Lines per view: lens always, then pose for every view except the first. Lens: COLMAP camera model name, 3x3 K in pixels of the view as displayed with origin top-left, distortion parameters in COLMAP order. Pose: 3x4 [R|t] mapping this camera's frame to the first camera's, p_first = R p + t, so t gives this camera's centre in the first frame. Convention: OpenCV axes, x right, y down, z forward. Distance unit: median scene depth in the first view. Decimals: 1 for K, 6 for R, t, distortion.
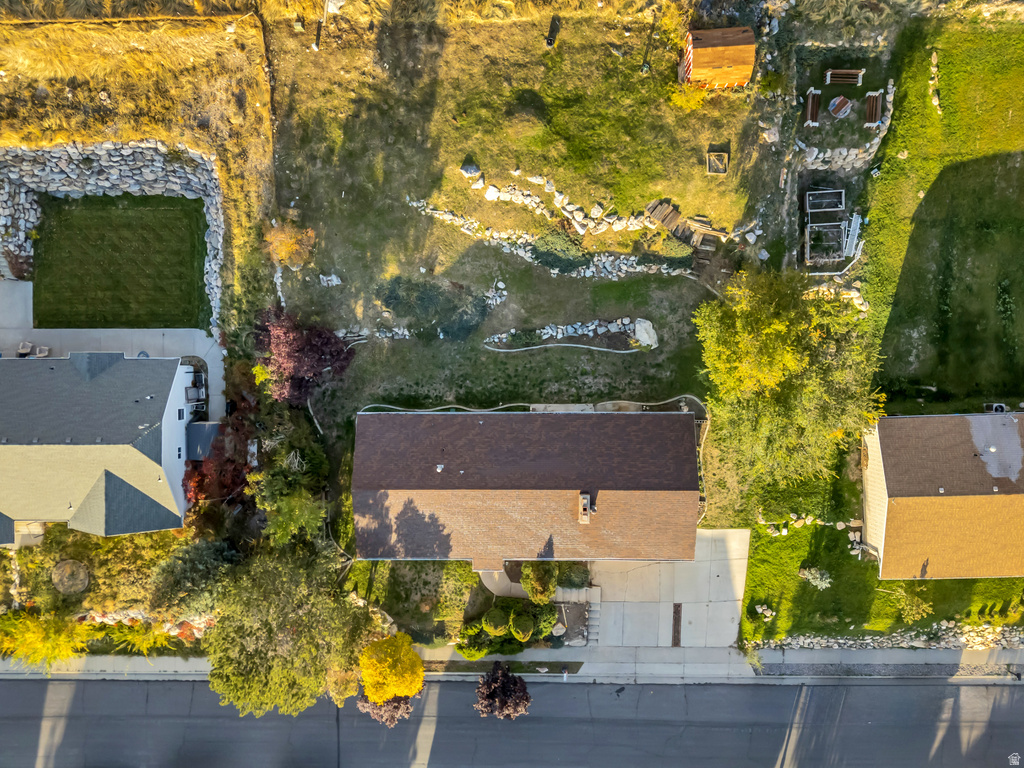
lens RADIAL K [[755.4, 0, 510.1], [0, 755.4, 407.5], [0, 0, 1]] dist [0.057199, -0.052937]
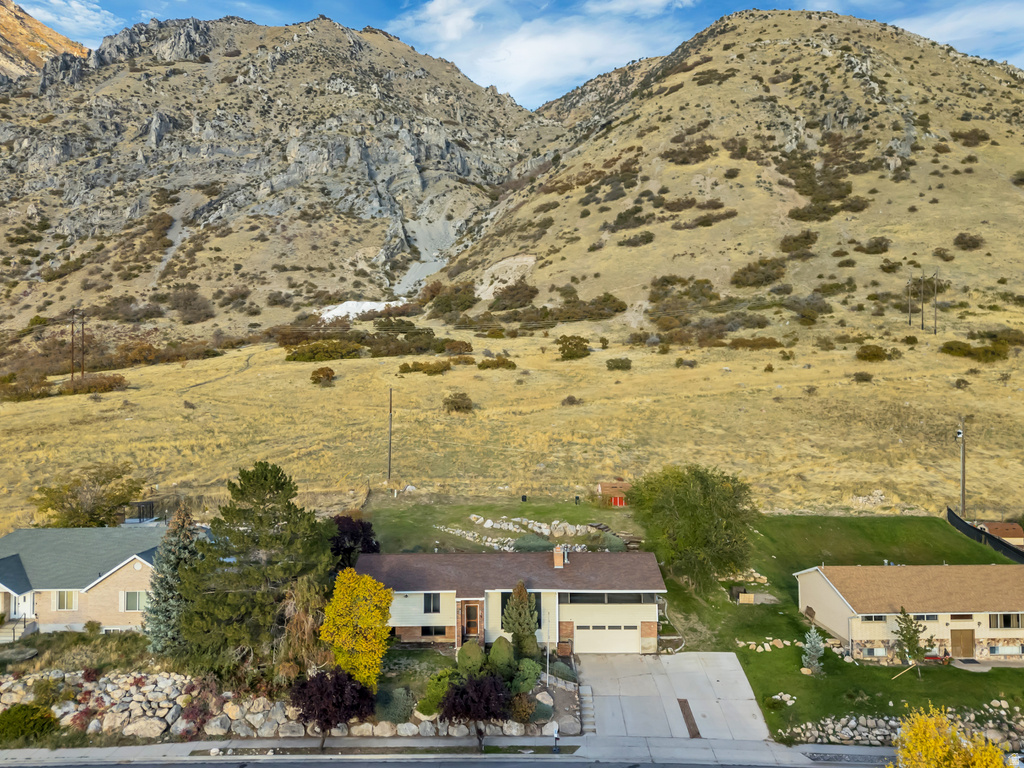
lens RADIAL K [[755.4, 0, 510.1], [0, 755.4, 407.5], [0, 0, 1]] dist [0.057199, -0.052937]
pose [[0.999447, 0.032427, -0.007365, 0.022406], [-0.007250, -0.003636, -0.999967, 1.163165], [-0.032453, 0.999467, -0.003399, 0.703676]]
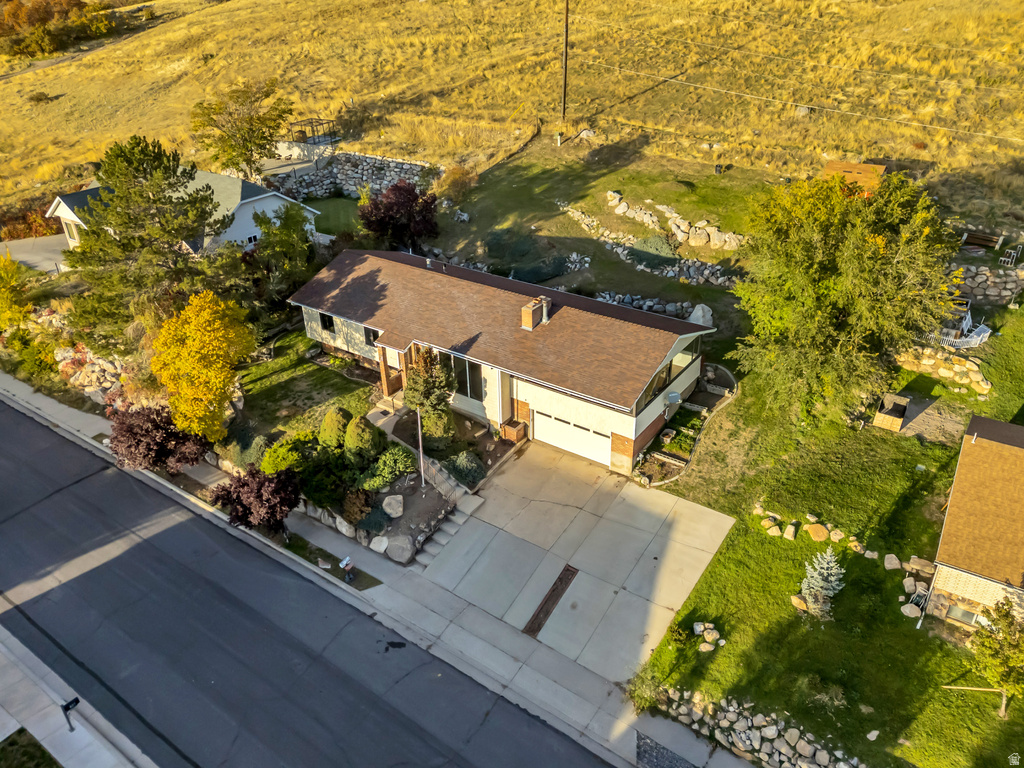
lens RADIAL K [[758.5, 0, 512.0], [0, 758.5, 384.0], [0, 0, 1]] dist [0.073171, -0.060324]
pose [[0.816204, 0.303057, -0.491903, 0.444282], [-0.577501, 0.402236, -0.710421, 0.669380], [-0.017437, 0.863923, 0.503322, 0.602834]]
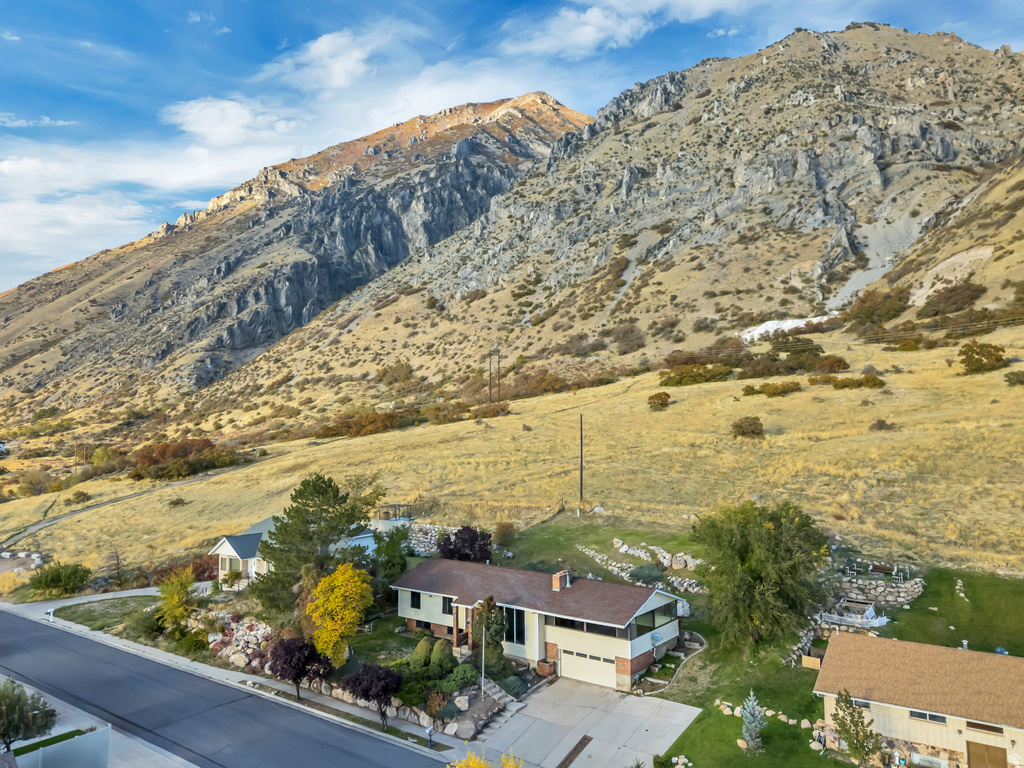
lens RADIAL K [[755.4, 0, 510.1], [0, 755.4, 407.5], [0, 0, 1]] dist [0.057199, -0.052937]
pose [[0.791782, 0.016617, -0.610578, 0.680951], [-0.610089, -0.026819, -0.791879, 1.018513], [-0.029534, 0.999502, -0.011097, 0.673677]]
